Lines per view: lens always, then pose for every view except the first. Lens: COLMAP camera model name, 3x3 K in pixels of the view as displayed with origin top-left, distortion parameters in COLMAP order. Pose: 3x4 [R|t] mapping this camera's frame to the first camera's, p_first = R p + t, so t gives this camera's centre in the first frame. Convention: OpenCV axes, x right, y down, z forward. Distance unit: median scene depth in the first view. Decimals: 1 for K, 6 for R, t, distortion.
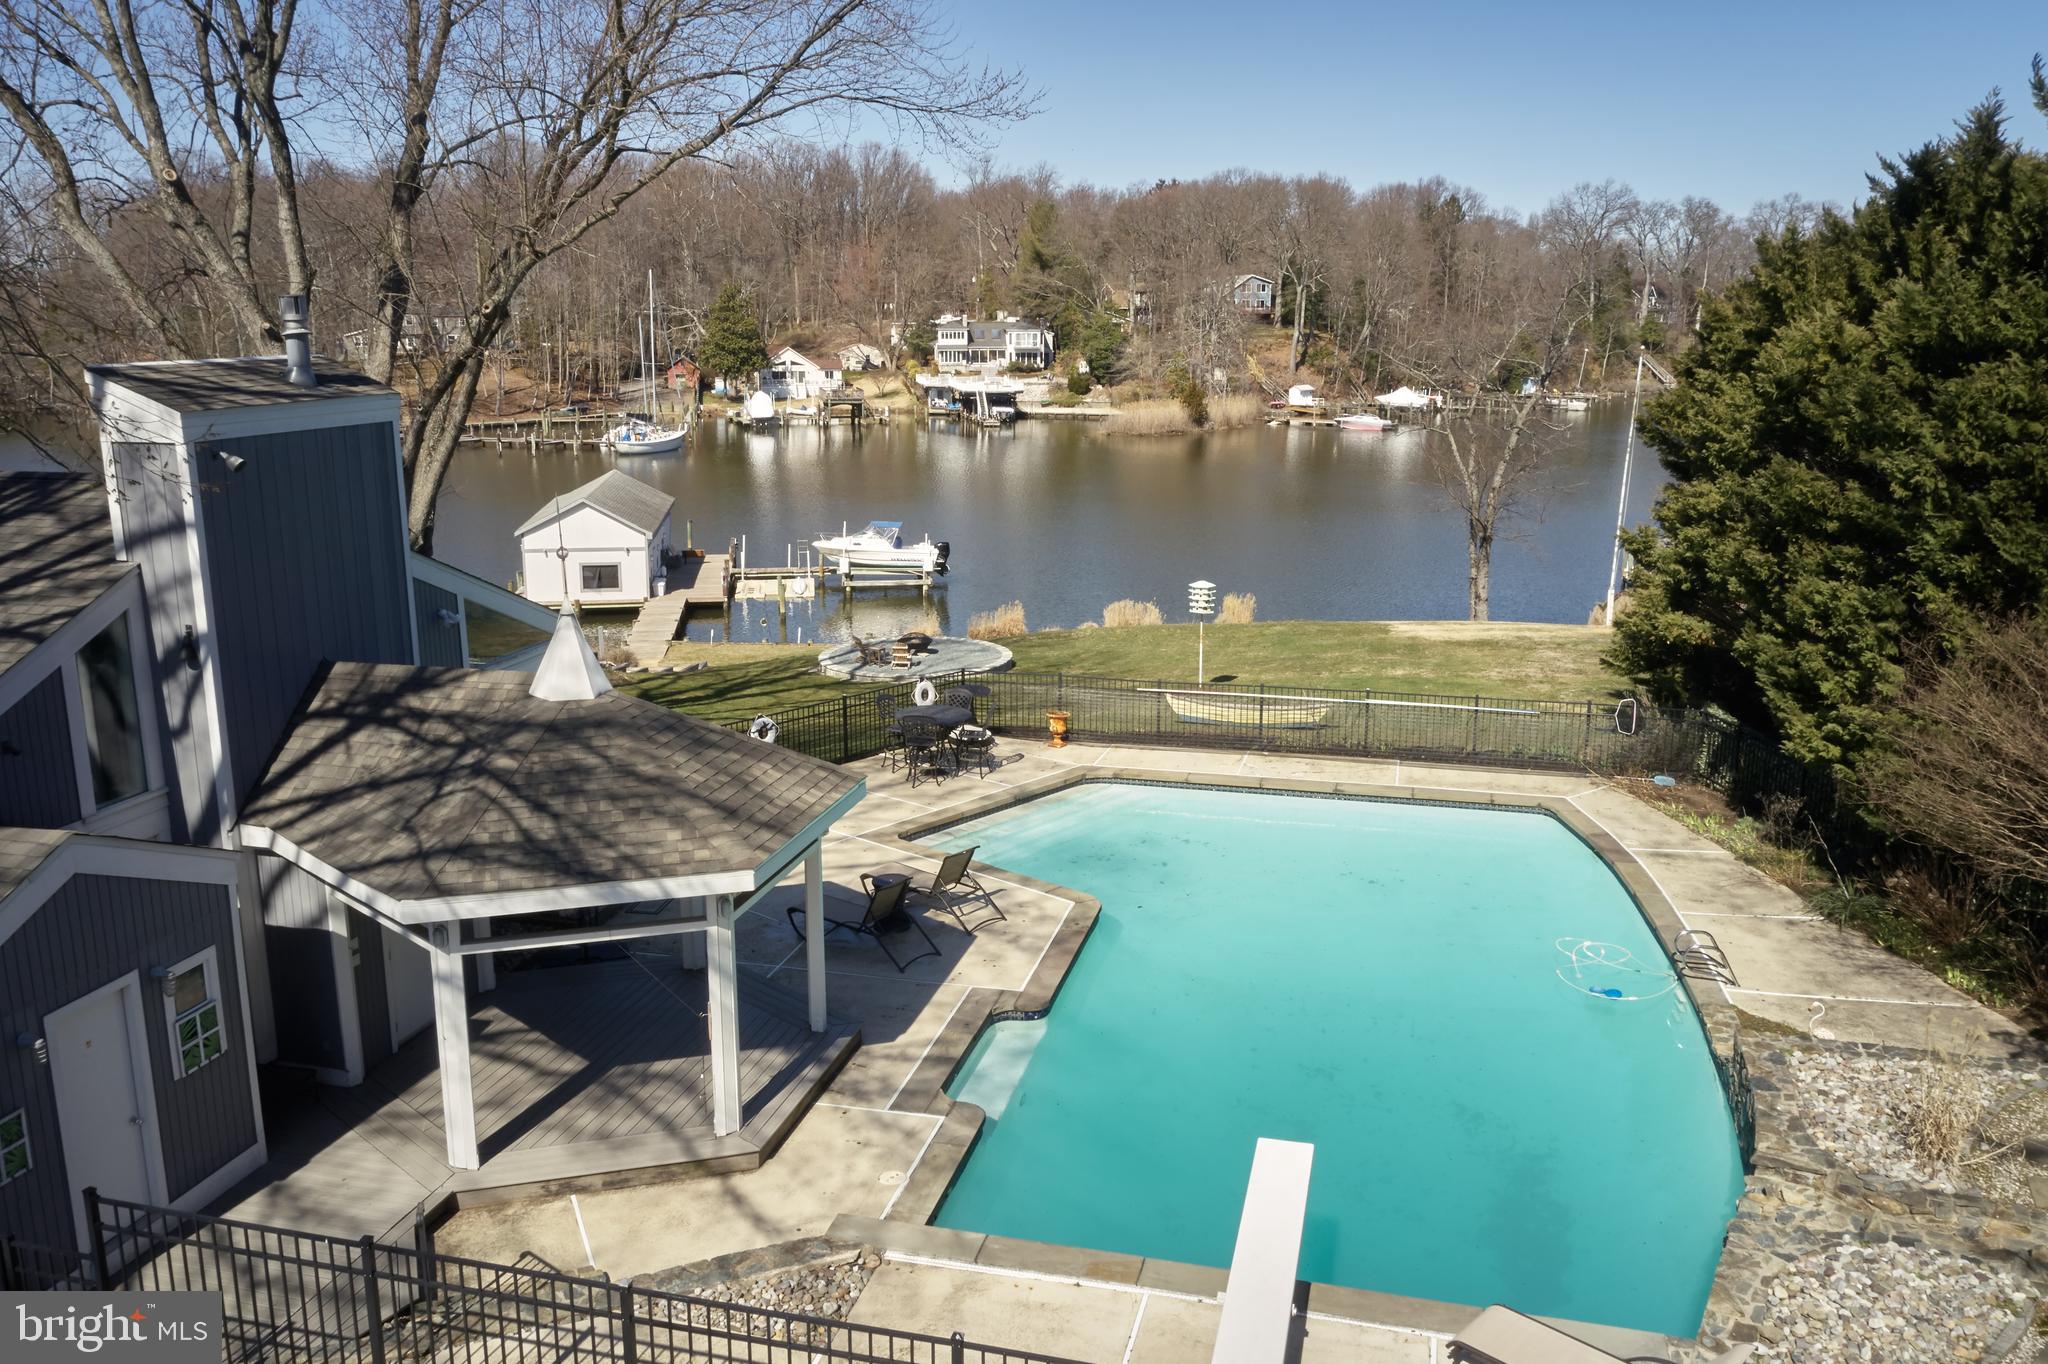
lens RADIAL K [[1646.6, 0, 1024.0], [0, 1646.6, 682.0], [0, 0, 1]] dist [-0.004412, -0.002717]
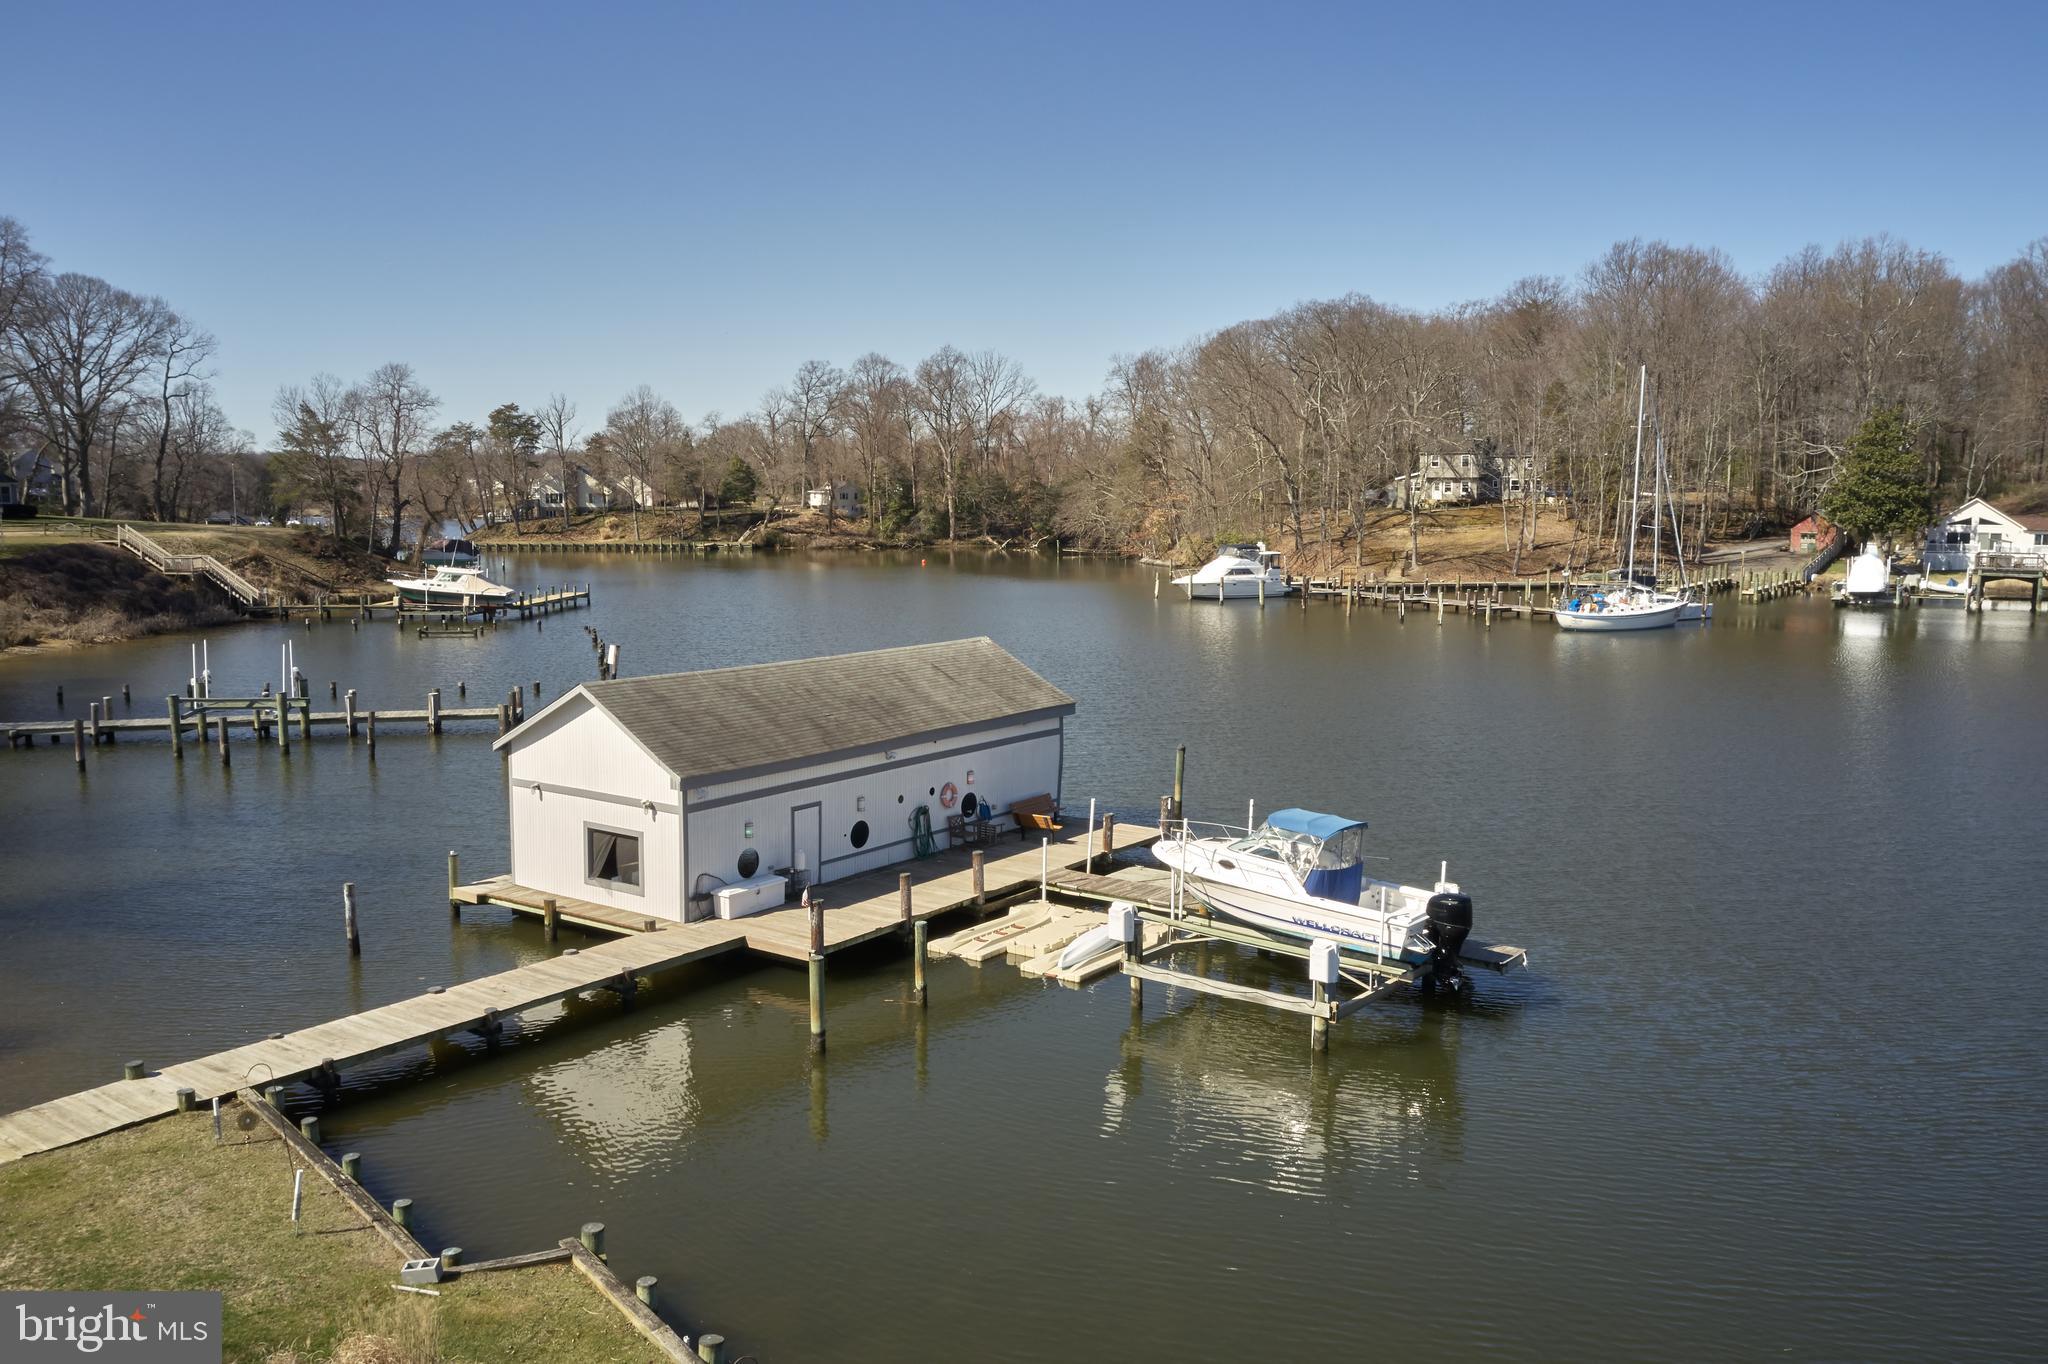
lens RADIAL K [[1646.6, 0, 1024.0], [0, 1646.6, 682.0], [0, 0, 1]] dist [-0.004412, -0.002717]
pose [[0.728279, 0.084137, -0.680096, 0.049315], [-0.154624, 0.987017, -0.043472, -0.041747], [0.667608, 0.136818, 0.731833, 0.281880]]
